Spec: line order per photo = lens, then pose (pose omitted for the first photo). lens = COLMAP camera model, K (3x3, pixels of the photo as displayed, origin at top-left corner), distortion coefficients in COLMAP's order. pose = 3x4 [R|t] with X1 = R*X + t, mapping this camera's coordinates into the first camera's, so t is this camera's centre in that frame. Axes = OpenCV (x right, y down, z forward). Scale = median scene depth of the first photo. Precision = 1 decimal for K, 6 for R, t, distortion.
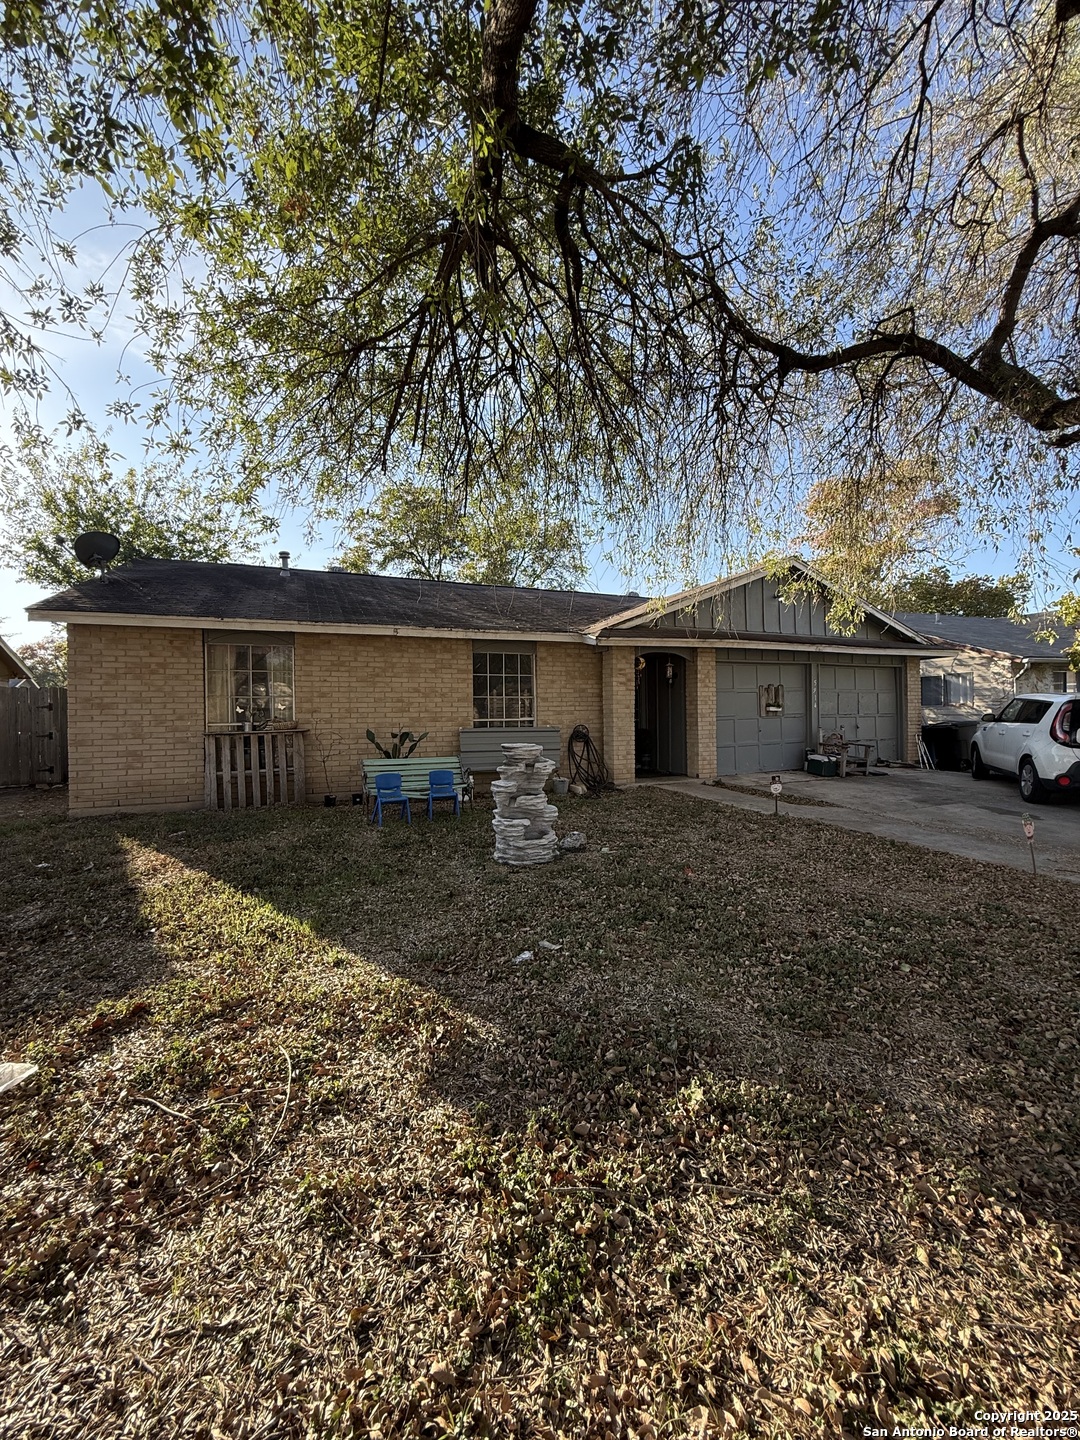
lens RADIAL K [[577.0, 0, 540.1], [0, 577.0, 721.0], [0, 0, 1]] dist [-0.000114, 0.000585]
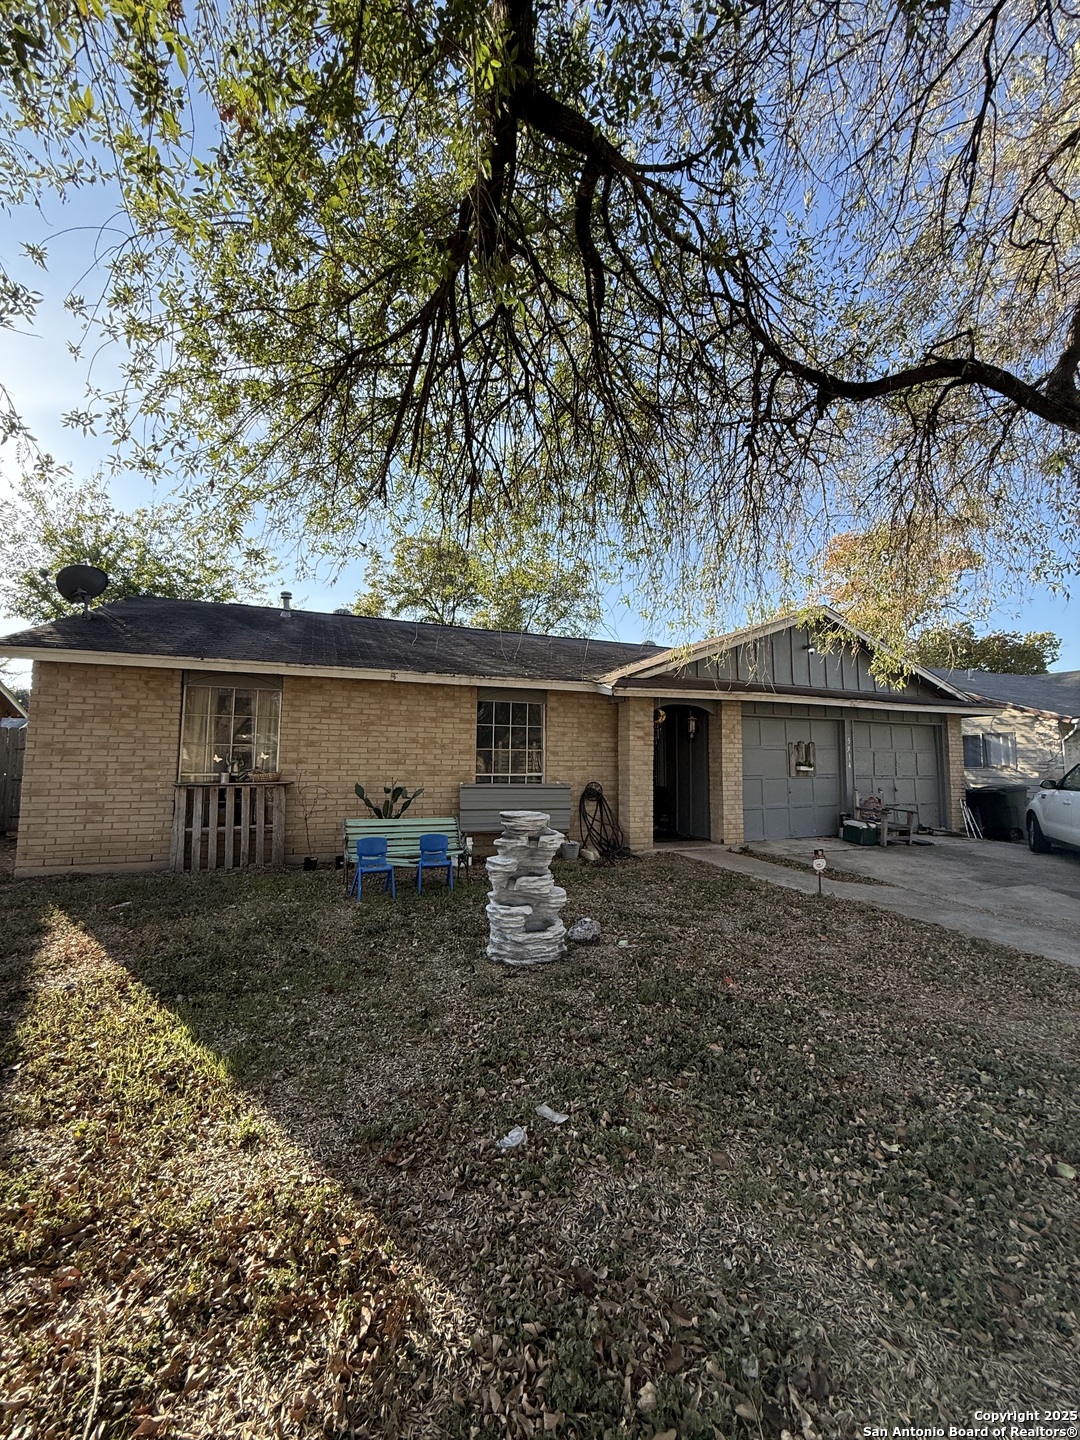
lens RADIAL K [[577.0, 0, 542.6], [0, 577.0, 724.1], [0, 0, 1]] dist [-0.000114, 0.000585]
pose [[0.999656, 0.020869, -0.015906, 0.004098], [-0.022045, 0.996732, -0.077716, -0.019906], [0.014232, 0.078040, 0.996849, 0.139607]]
